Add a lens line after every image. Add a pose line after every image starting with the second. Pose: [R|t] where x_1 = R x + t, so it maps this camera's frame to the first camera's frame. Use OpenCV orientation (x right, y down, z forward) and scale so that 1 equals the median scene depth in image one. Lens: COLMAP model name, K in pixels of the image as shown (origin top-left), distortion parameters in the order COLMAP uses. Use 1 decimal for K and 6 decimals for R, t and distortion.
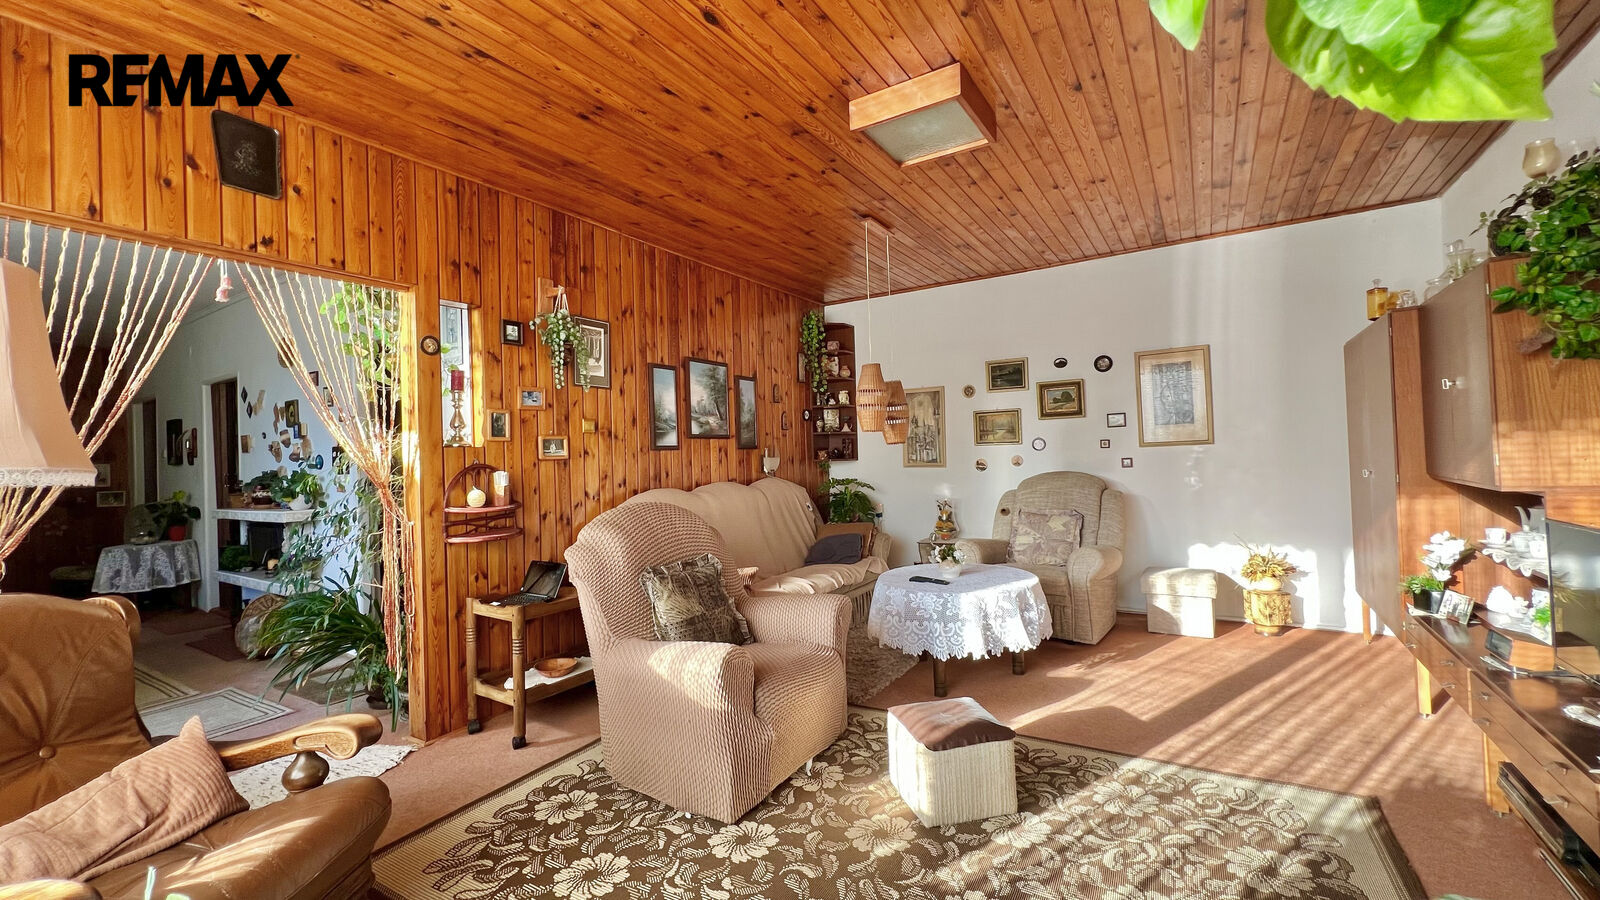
lens RADIAL K [[644.3, 0, 802.0], [0, 644.3, 448.5], [0, 0, 1]] dist [-0.000411, 0.000882]
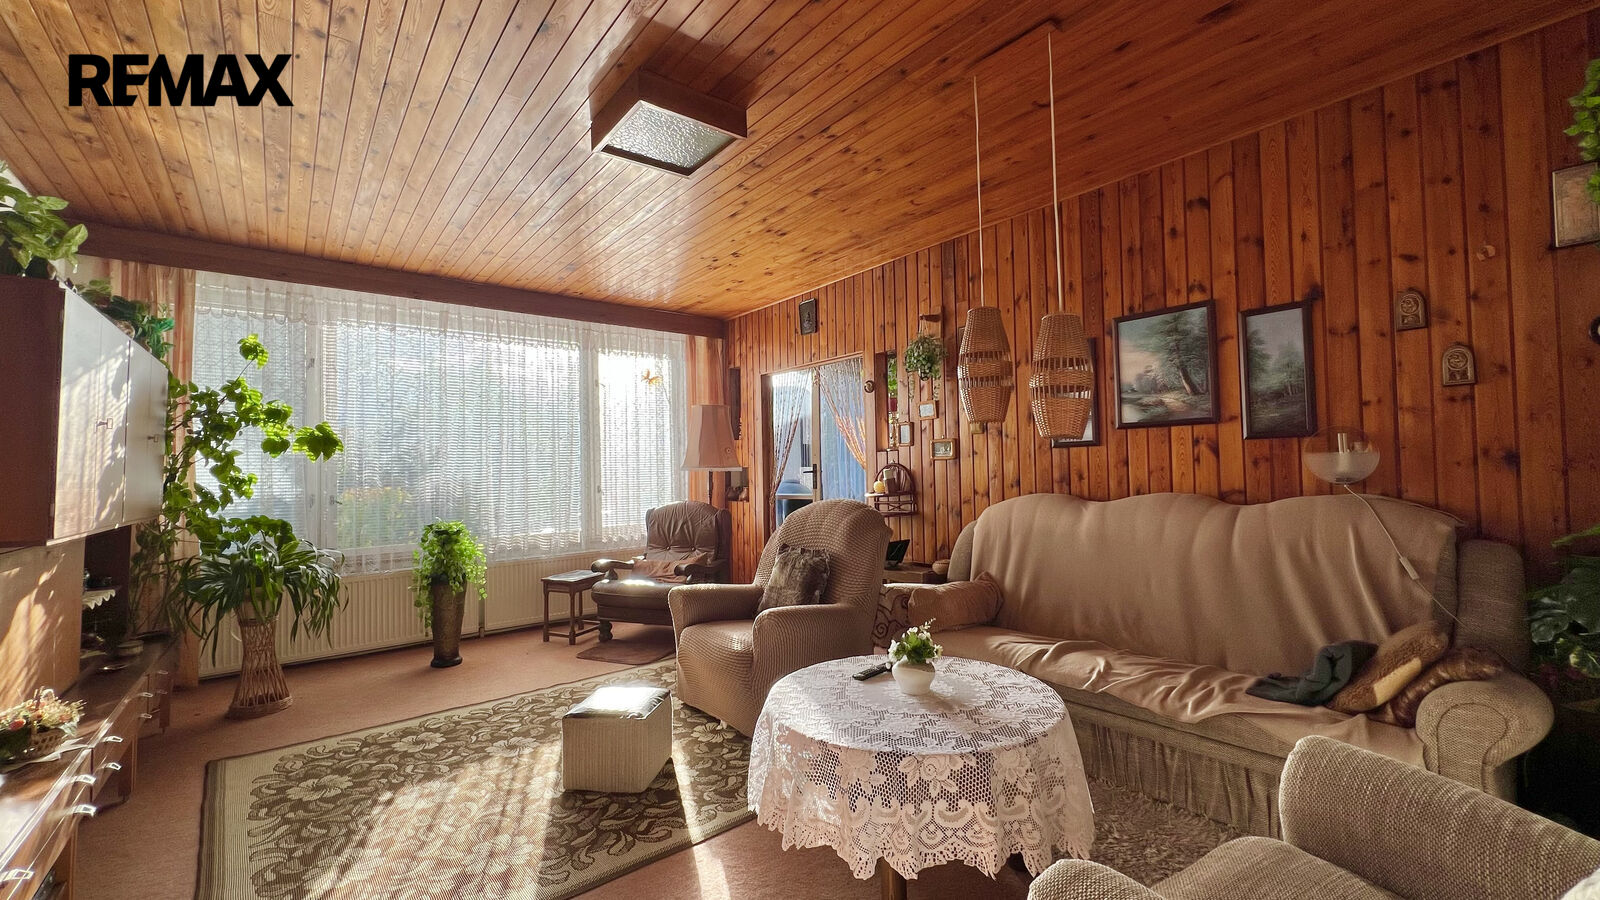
lens RADIAL K [[644.3, 0, 802.0], [0, 644.3, 448.5], [0, 0, 1]] dist [-0.000411, 0.000882]
pose [[-0.317120, 0.009043, -0.948342, 0.784221], [0.046000, 0.998924, -0.005857, -0.007479], [0.947269, -0.045482, -0.317195, 1.098655]]
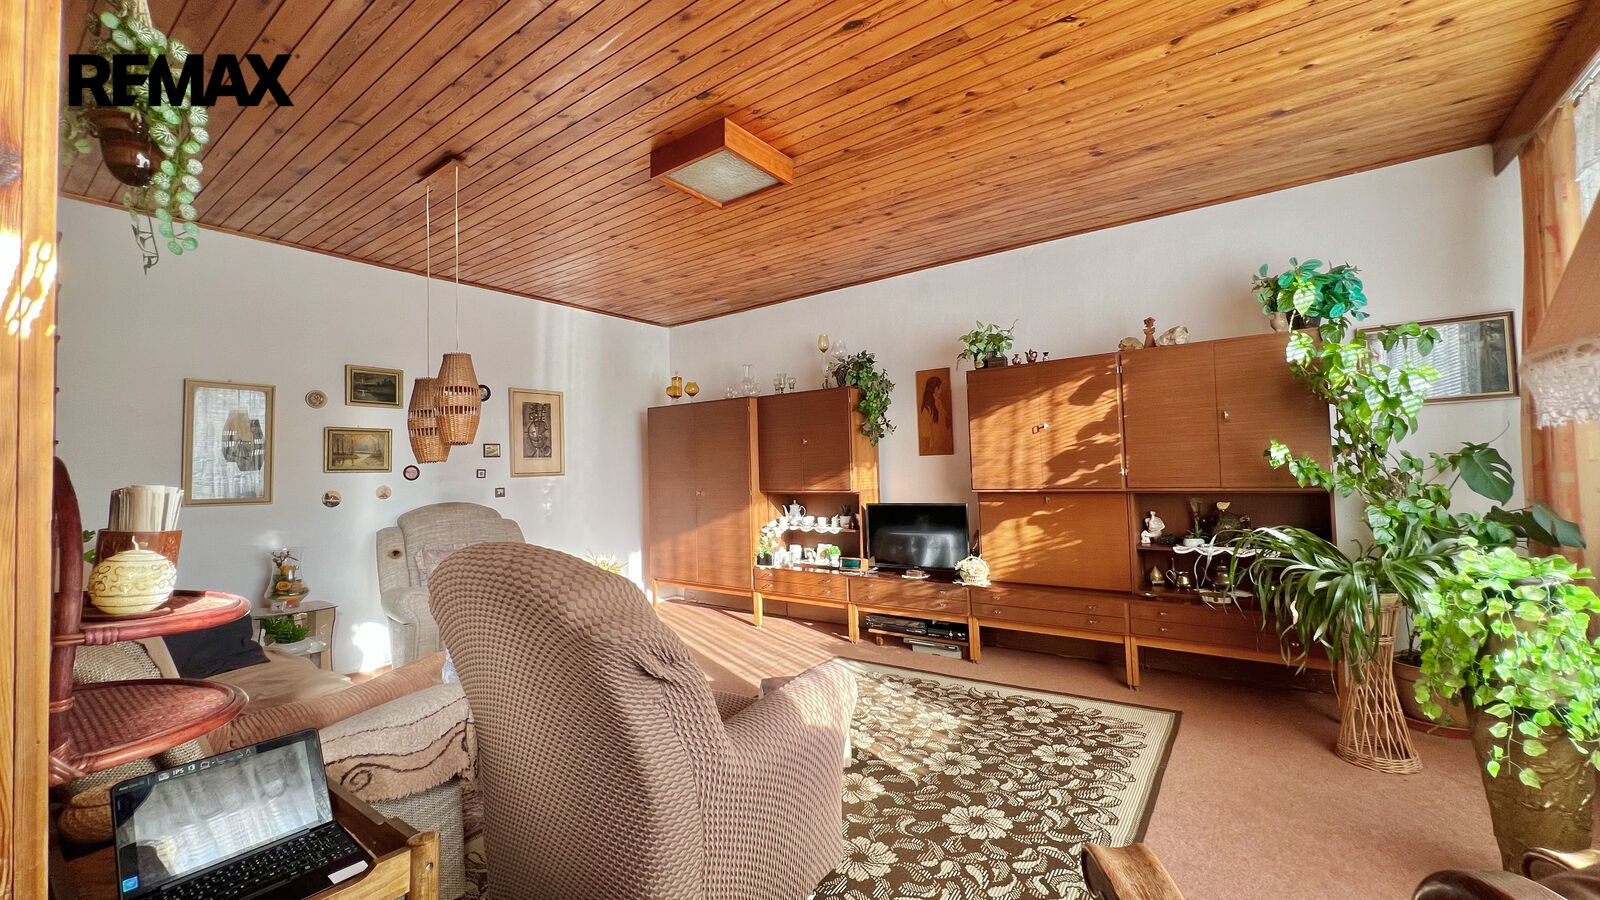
lens RADIAL K [[644.3, 0, 802.0], [0, 644.3, 448.5], [0, 0, 1]] dist [-0.000411, 0.000882]
pose [[0.064861, 0.067058, 0.995639, -0.642420], [0.012742, 0.997603, -0.068020, 0.036480], [-0.997813, 0.017098, 0.063851, 0.594038]]
